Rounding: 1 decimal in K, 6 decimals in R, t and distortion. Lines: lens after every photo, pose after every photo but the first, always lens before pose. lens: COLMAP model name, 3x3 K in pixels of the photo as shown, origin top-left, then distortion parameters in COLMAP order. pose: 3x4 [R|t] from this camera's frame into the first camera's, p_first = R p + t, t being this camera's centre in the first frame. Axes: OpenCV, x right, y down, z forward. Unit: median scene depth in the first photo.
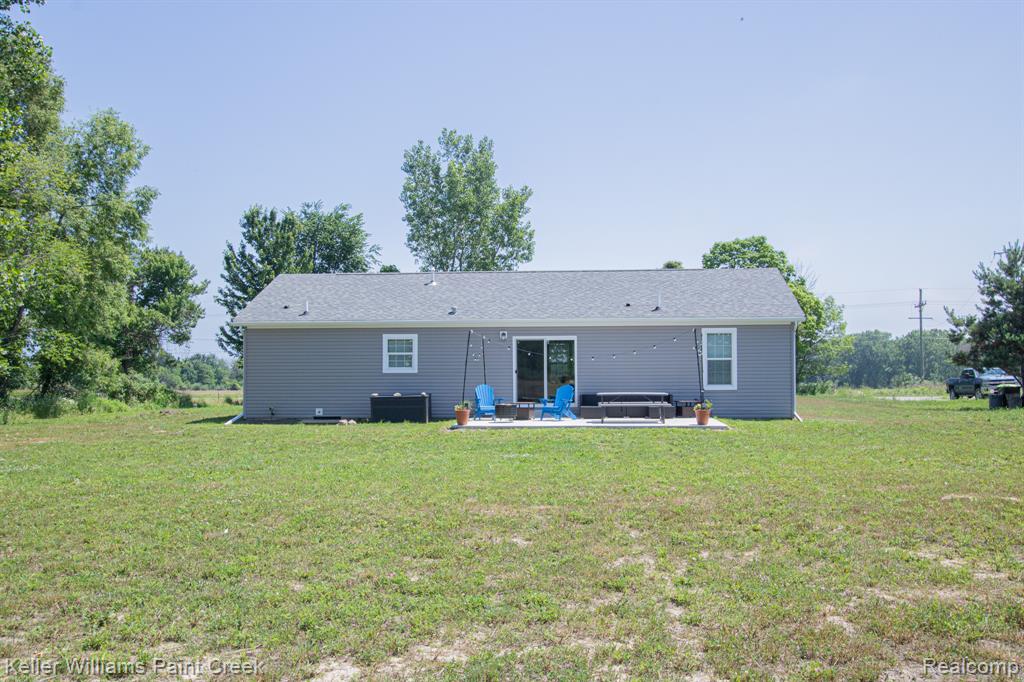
lens RADIAL K [[1022.1, 0, 512.0], [0, 1022.1, 341.0], [0, 0, 1]] dist [-0.167350, -0.001390]
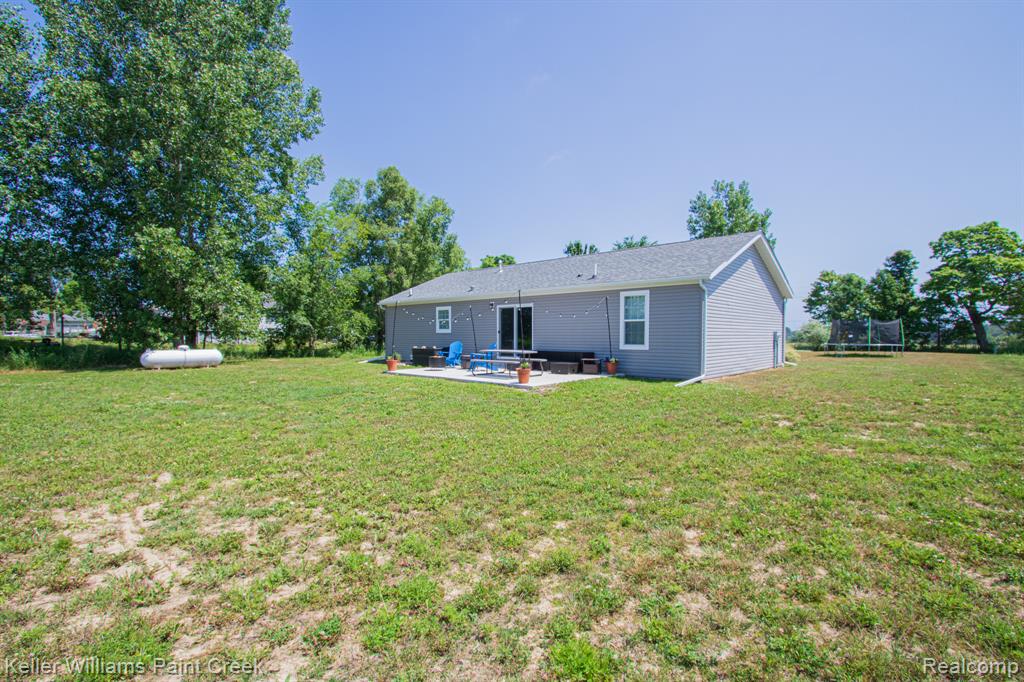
lens RADIAL K [[478.9, 0, 512.0], [0, 478.9, 341.0], [0, 0, 1]] dist [-0.014801, 0.000398]
pose [[0.780760, 0.013167, -0.624692, 0.405360], [0.017115, 0.998952, 0.042445, 0.015406], [0.624596, -0.043831, 0.779717, 0.519021]]
